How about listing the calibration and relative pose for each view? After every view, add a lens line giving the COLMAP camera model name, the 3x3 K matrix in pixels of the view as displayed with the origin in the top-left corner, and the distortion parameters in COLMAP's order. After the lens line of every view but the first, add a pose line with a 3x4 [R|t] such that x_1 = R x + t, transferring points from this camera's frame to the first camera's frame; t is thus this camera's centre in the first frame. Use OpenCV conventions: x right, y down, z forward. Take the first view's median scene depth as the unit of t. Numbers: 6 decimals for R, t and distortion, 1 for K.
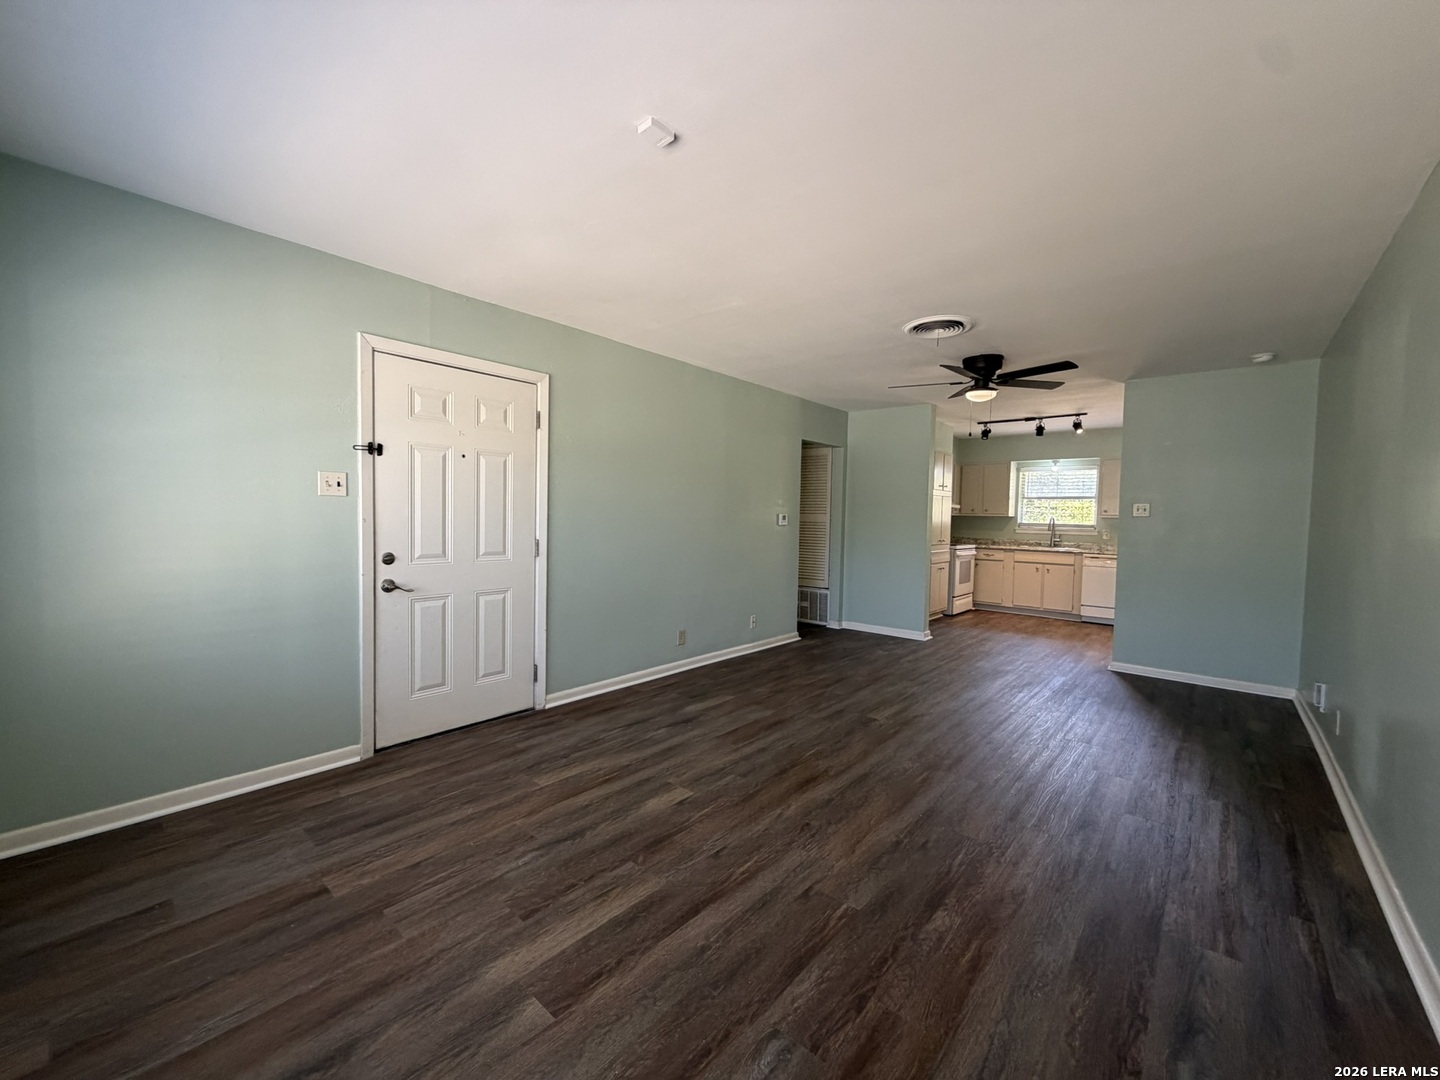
lens RADIAL K [[574.2, 0, 713.2], [0, 574.2, 543.0], [0, 0, 1]] dist [0.002580, 0.000458]
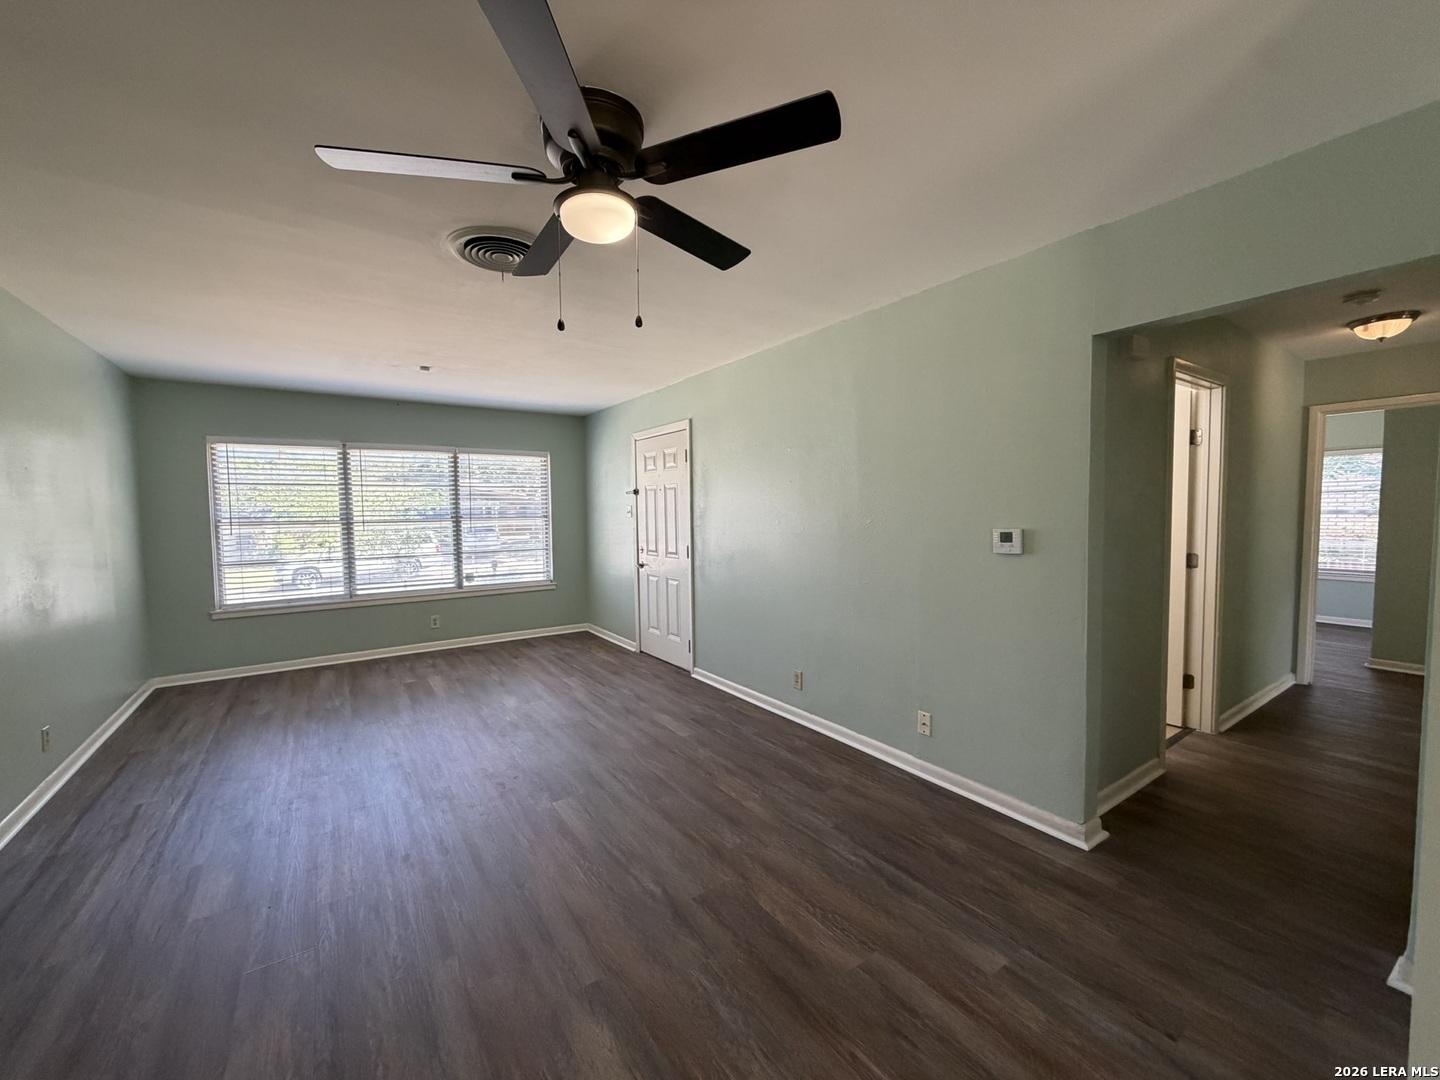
lens RADIAL K [[574.2, 0, 715.1], [0, 574.2, 539.8], [0, 0, 1]] dist [0.002580, 0.000458]
pose [[-0.246414, 0.035610, -0.968510, 0.470983], [-0.040726, 0.998062, 0.047059, -0.041234], [0.968309, 0.051039, -0.244486, 0.675754]]
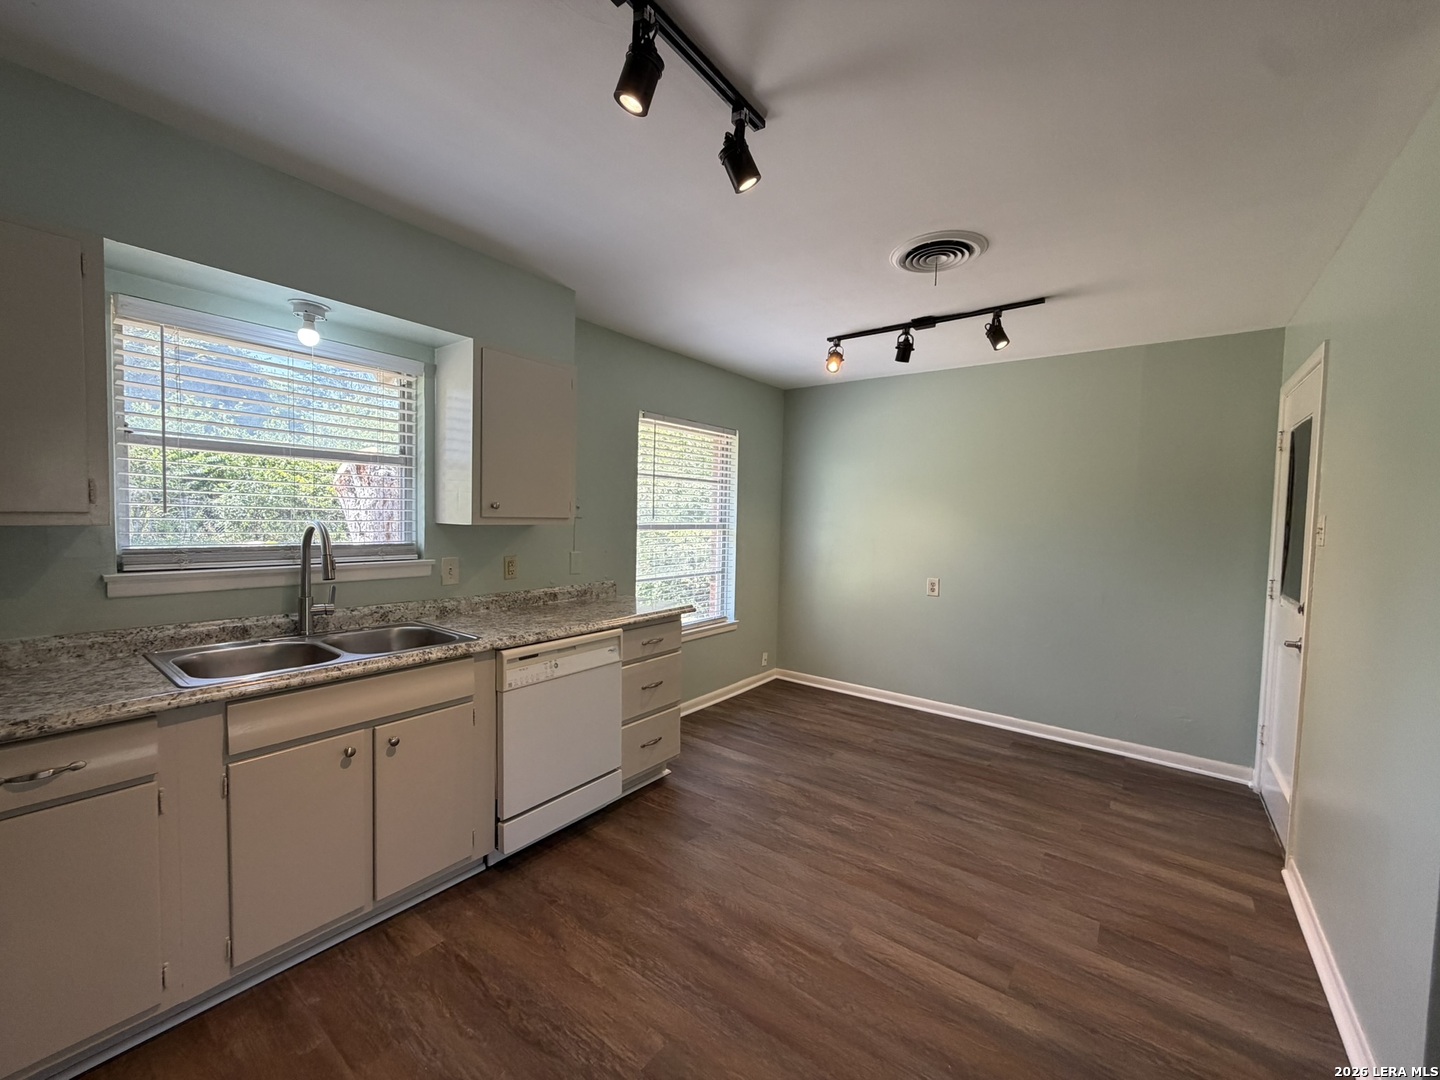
lens RADIAL K [[574.2, 0, 723.1], [0, 574.2, 546.1], [0, 0, 1]] dist [0.002580, 0.000458]
pose [[-0.061357, -0.072512, 0.995478, 0.337982], [0.022643, 0.997000, 0.074019, -0.053461], [-0.997859, 0.027082, -0.059531, 0.882102]]
